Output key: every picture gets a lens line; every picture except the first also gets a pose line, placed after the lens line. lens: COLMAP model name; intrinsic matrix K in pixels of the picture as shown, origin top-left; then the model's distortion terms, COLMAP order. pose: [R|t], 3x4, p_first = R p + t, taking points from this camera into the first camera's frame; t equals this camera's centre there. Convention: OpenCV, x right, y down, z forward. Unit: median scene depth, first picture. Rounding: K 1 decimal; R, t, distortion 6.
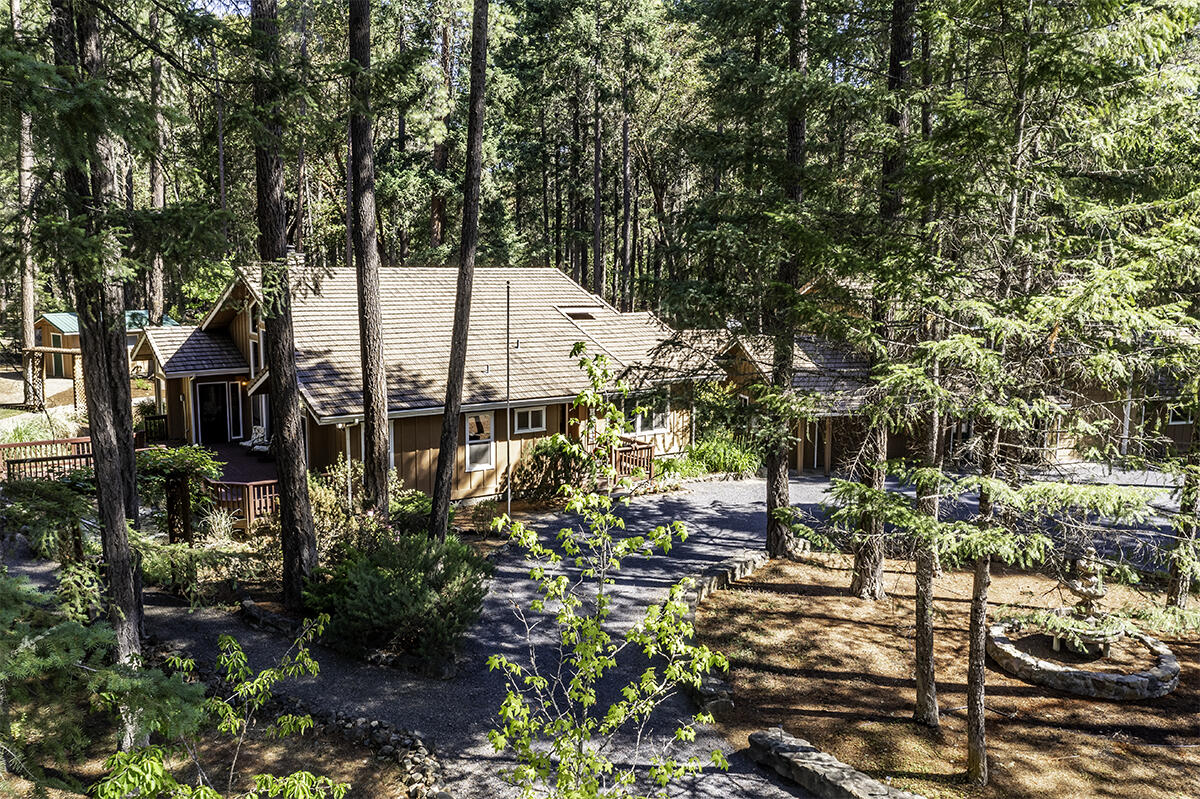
lens RADIAL K [[957.6, 0, 596.8], [0, 957.6, 403.2], [0, 0, 1]] dist [-0.007881, 0.013028]
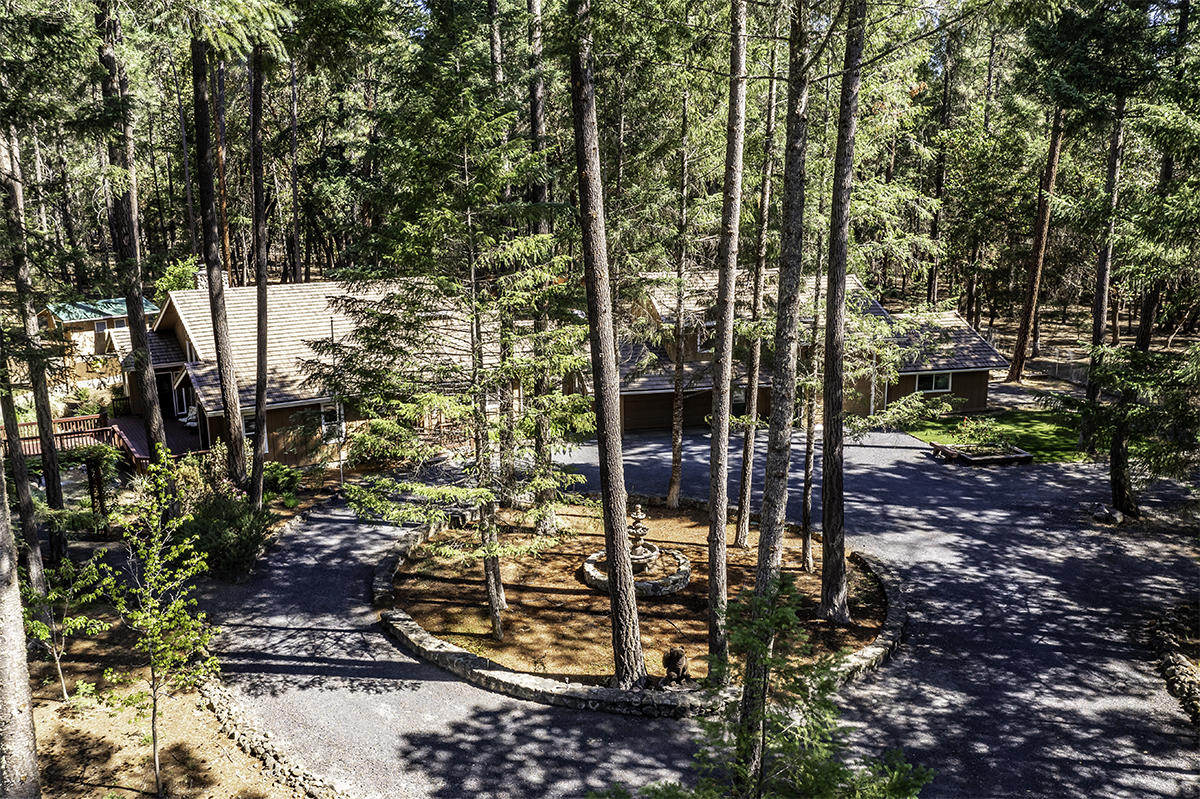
lens RADIAL K [[957.6, 0, 600.7], [0, 957.6, 400.6], [0, 0, 1]] dist [-0.007881, 0.013028]
pose [[0.999113, -0.008345, -0.041267, 0.340482], [0.011282, 0.997381, 0.071436, -0.091332], [0.040563, -0.071838, 0.996591, -0.389847]]
